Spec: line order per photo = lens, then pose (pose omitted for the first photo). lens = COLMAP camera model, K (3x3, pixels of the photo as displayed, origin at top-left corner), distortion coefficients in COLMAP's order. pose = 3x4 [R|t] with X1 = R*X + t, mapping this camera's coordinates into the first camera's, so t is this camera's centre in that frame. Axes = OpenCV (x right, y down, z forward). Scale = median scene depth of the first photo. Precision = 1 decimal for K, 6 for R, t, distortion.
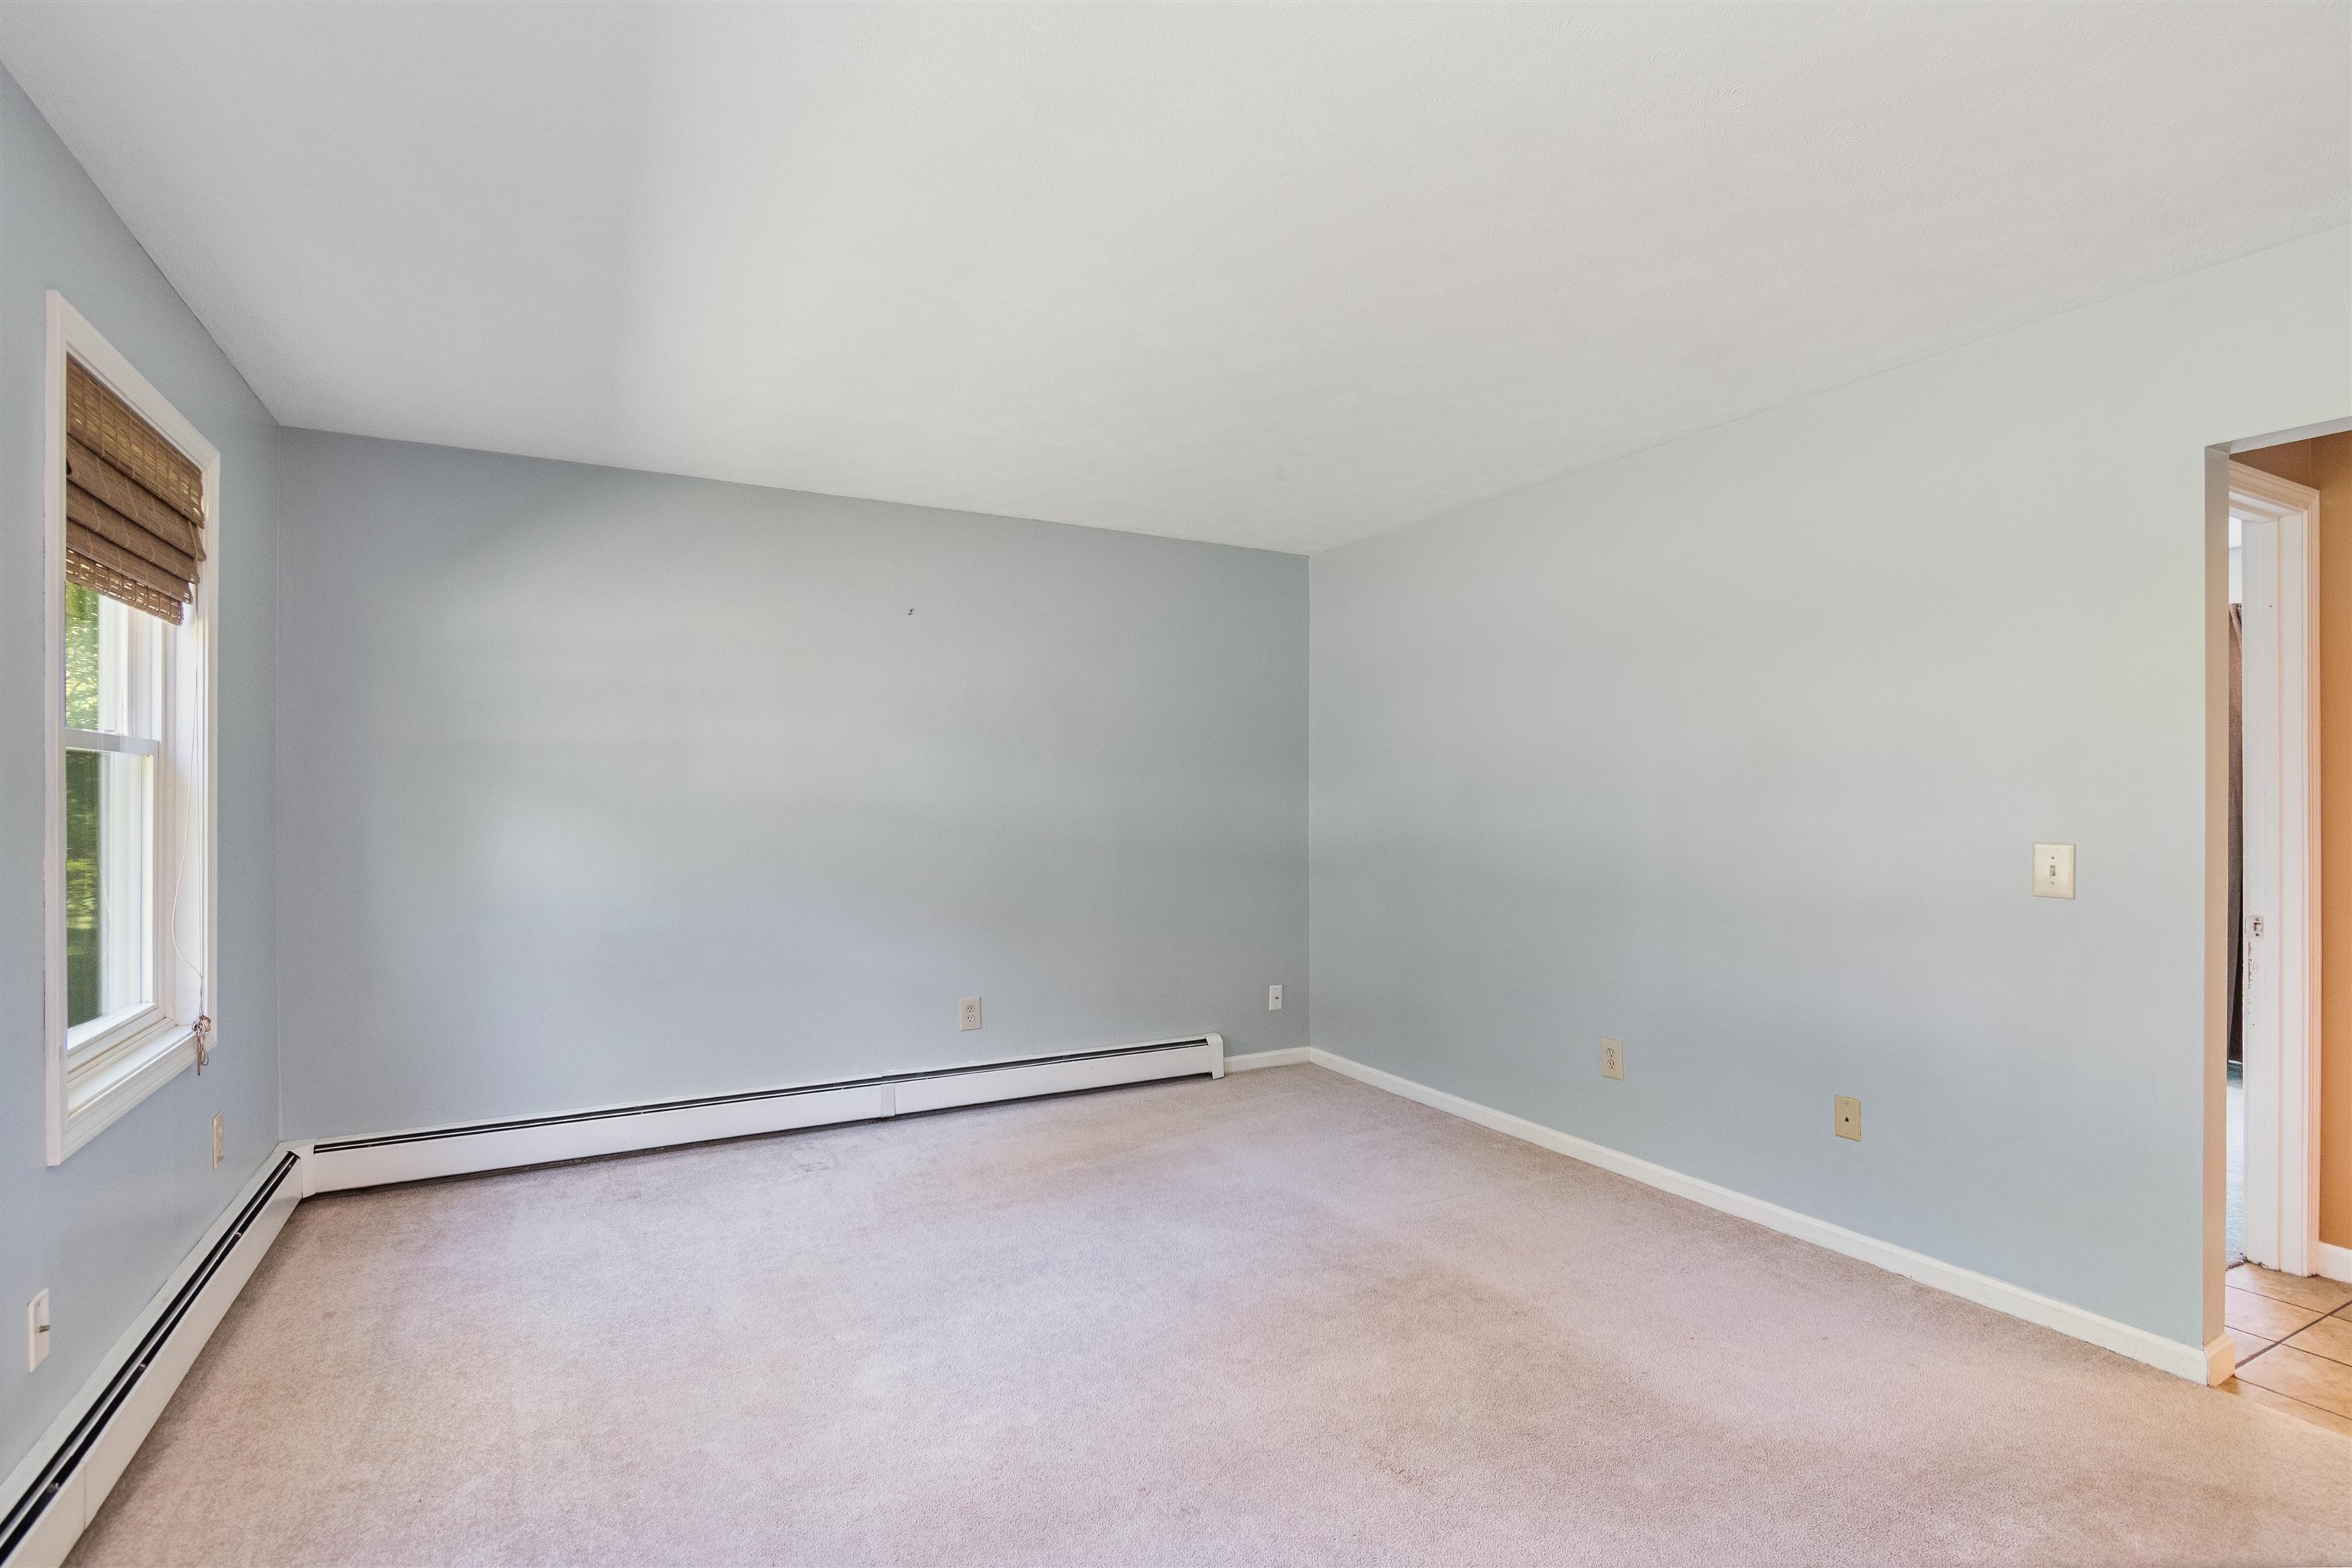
lens RADIAL K [[1111.0, 0, 1188.1], [0, 1111.0, 799.8], [0, 0, 1]] dist [-0.001089, -0.000772]
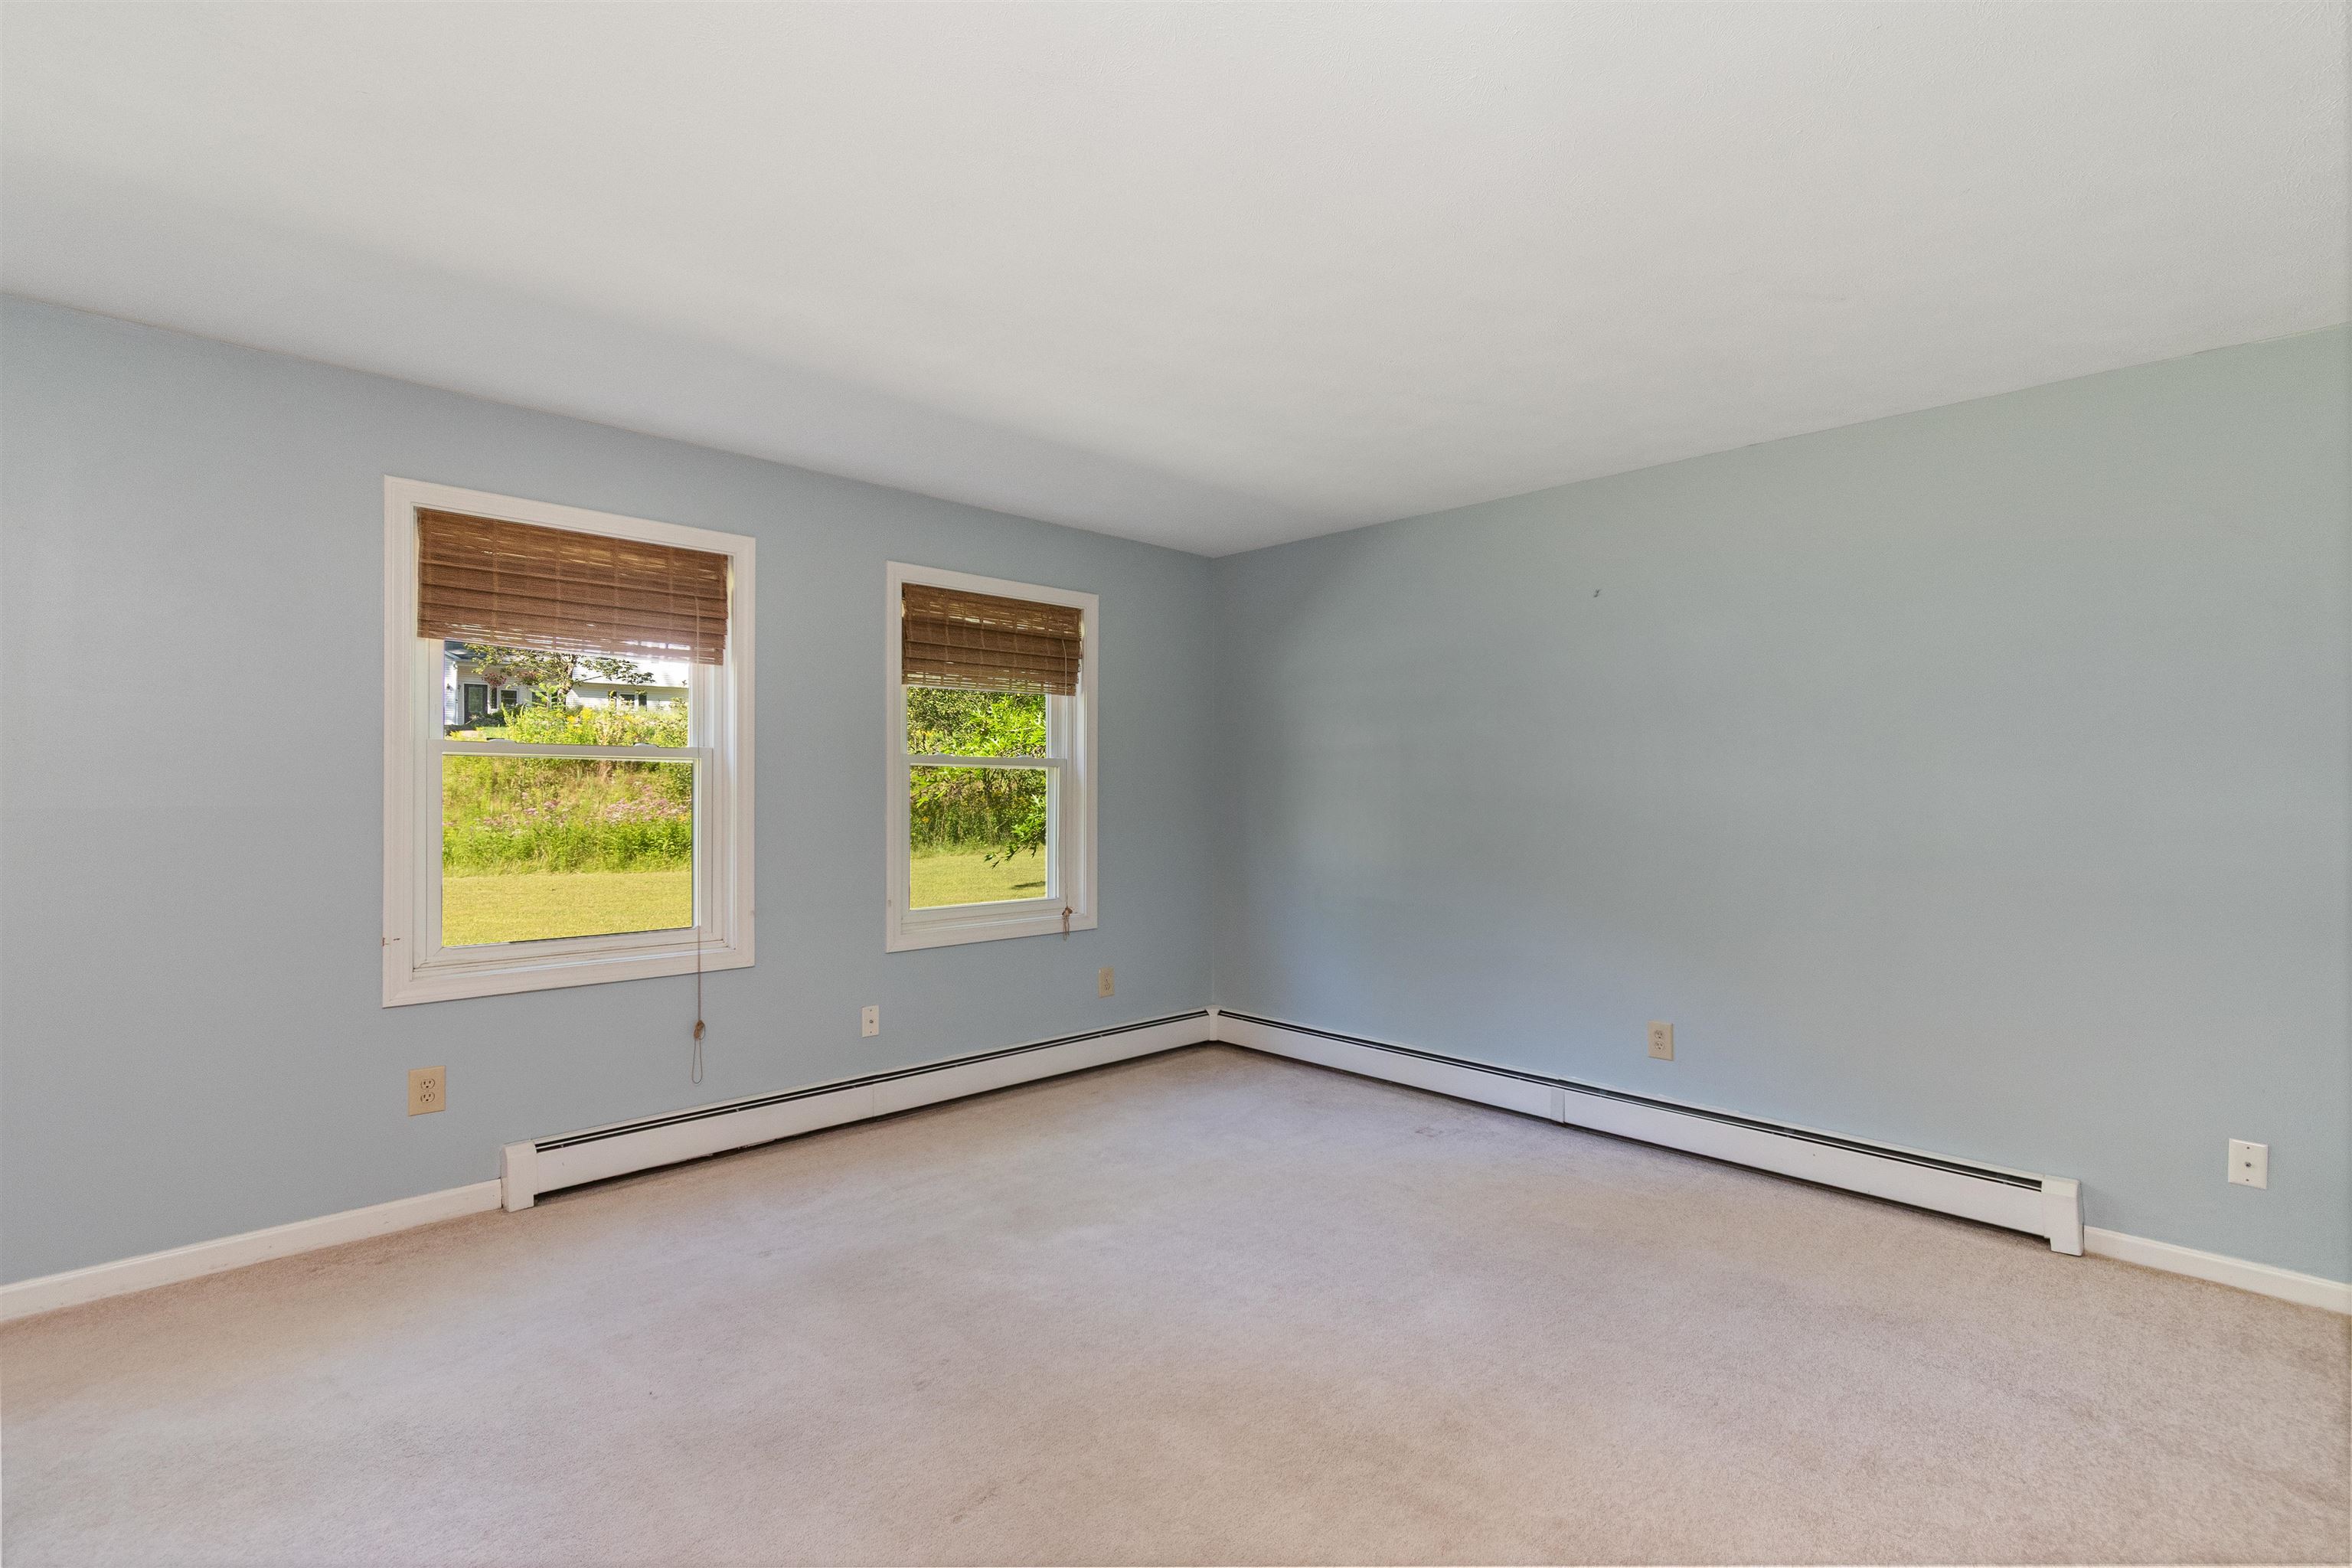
lens RADIAL K [[1043.1, 0, 1175.7], [0, 1043.1, 816.3], [0, 0, 1]] dist [0.000135, 0.000053]
pose [[0.273296, 0.020887, -0.961703, 0.527416], [-0.009076, 0.999776, 0.019135, 0.005247], [0.961887, 0.003499, 0.273424, 0.449202]]
